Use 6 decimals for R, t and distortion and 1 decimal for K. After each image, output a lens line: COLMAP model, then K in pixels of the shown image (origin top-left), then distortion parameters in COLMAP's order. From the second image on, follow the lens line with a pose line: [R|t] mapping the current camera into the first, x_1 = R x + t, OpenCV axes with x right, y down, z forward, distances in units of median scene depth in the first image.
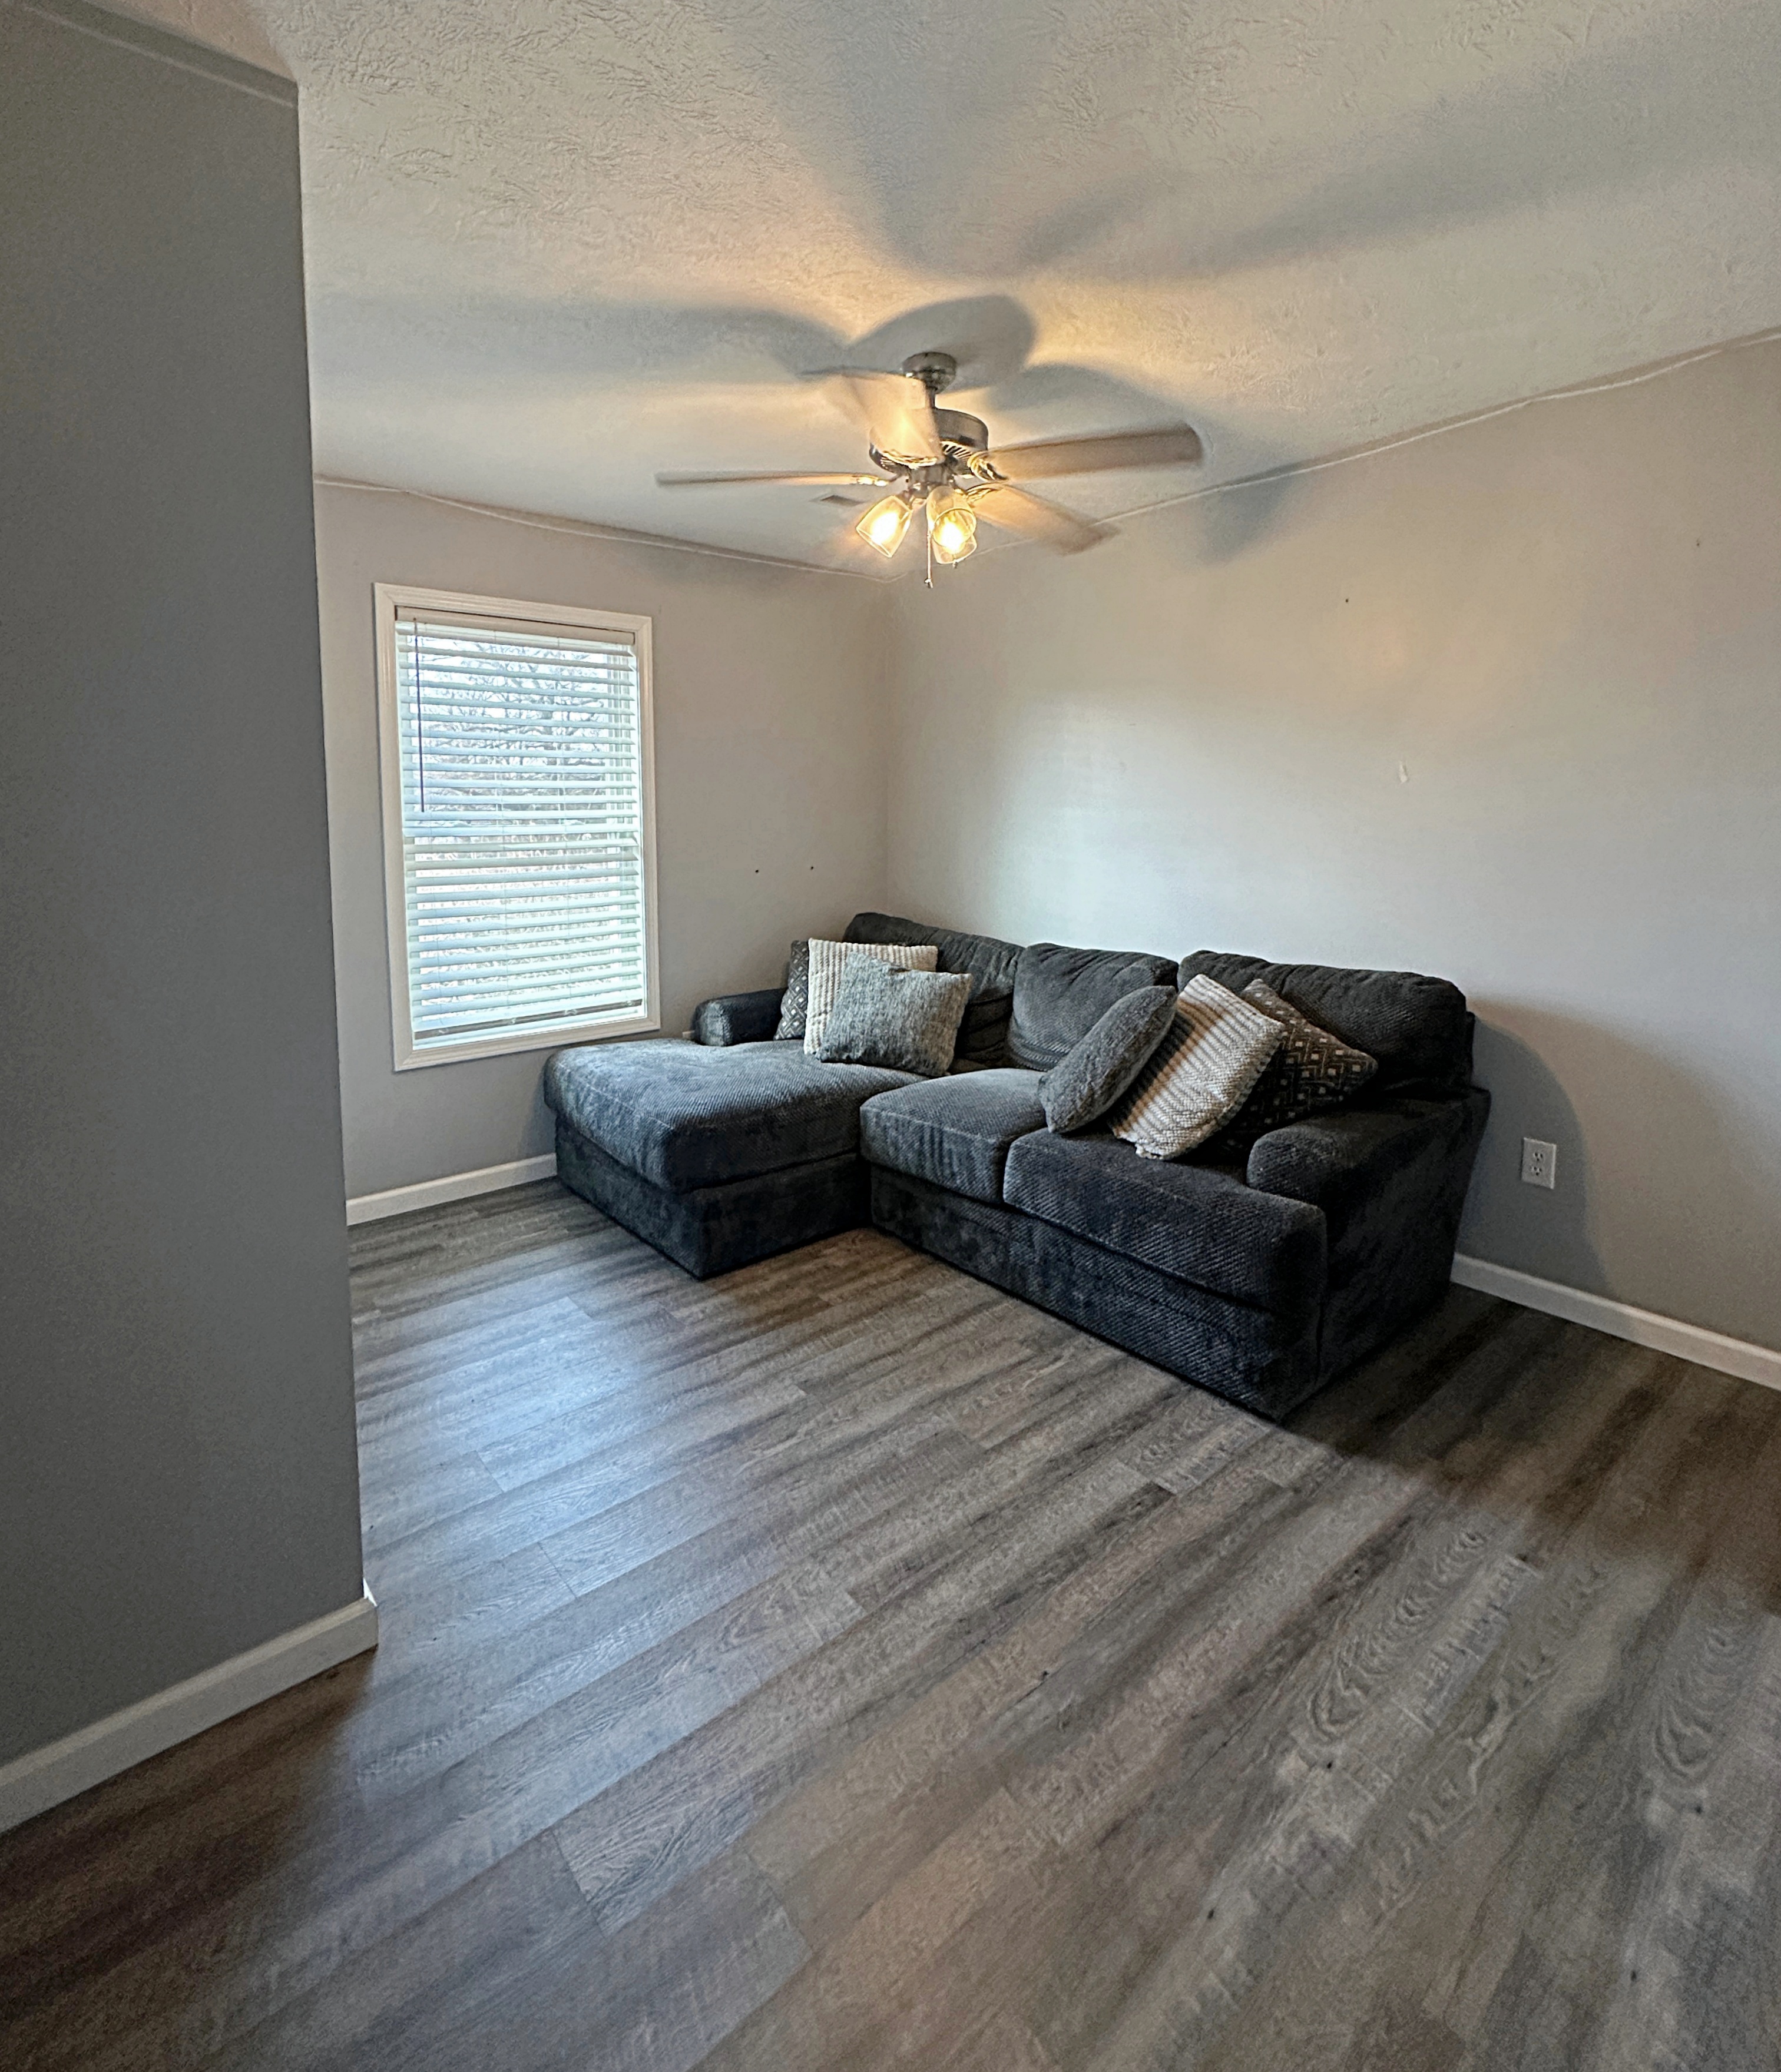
lens RADIAL K [[946.0, 0, 905.9], [0, 946.0, 1035.2], [0, 0, 1]] dist [0.001420, 0.001116]
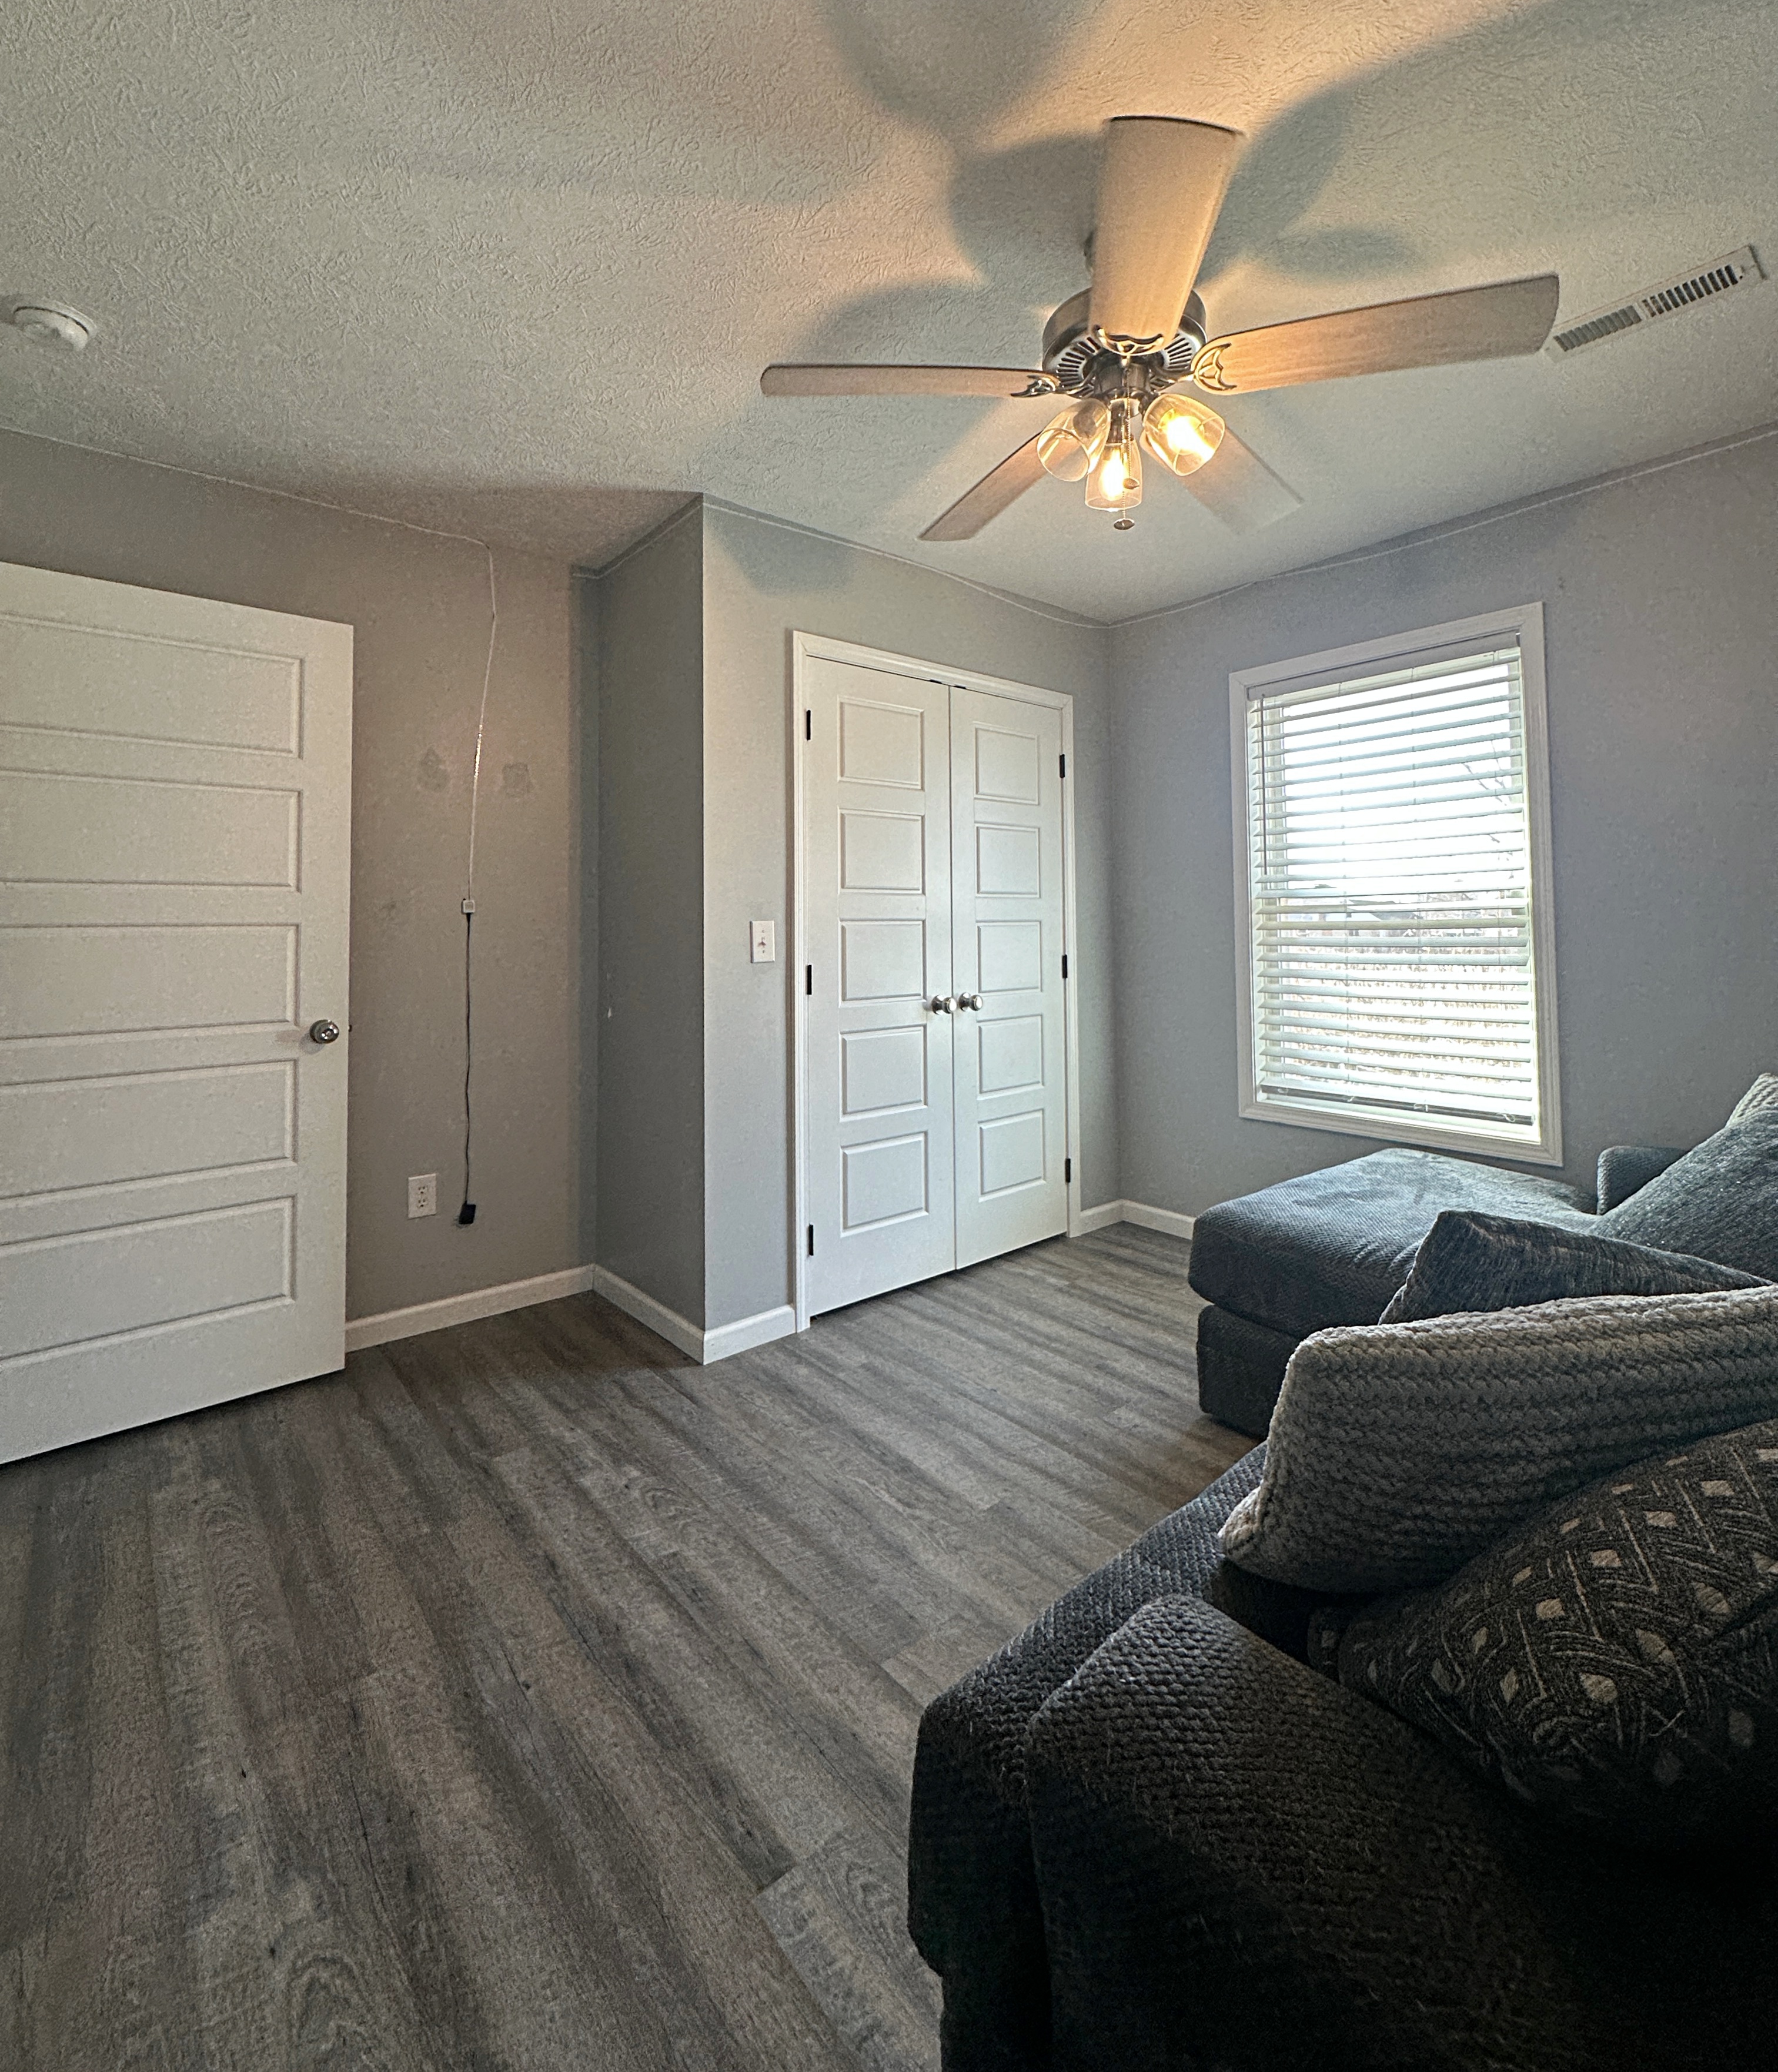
lens RADIAL K [[946.0, 0, 904.4], [0, 946.0, 1035.2], [0, 0, 1]] dist [0.001420, 0.001116]
pose [[0.005403, 0.119078, -0.992870, 0.867520], [-0.215884, 0.969610, 0.115113, -0.158086], [0.976404, 0.213723, 0.030946, 0.990802]]
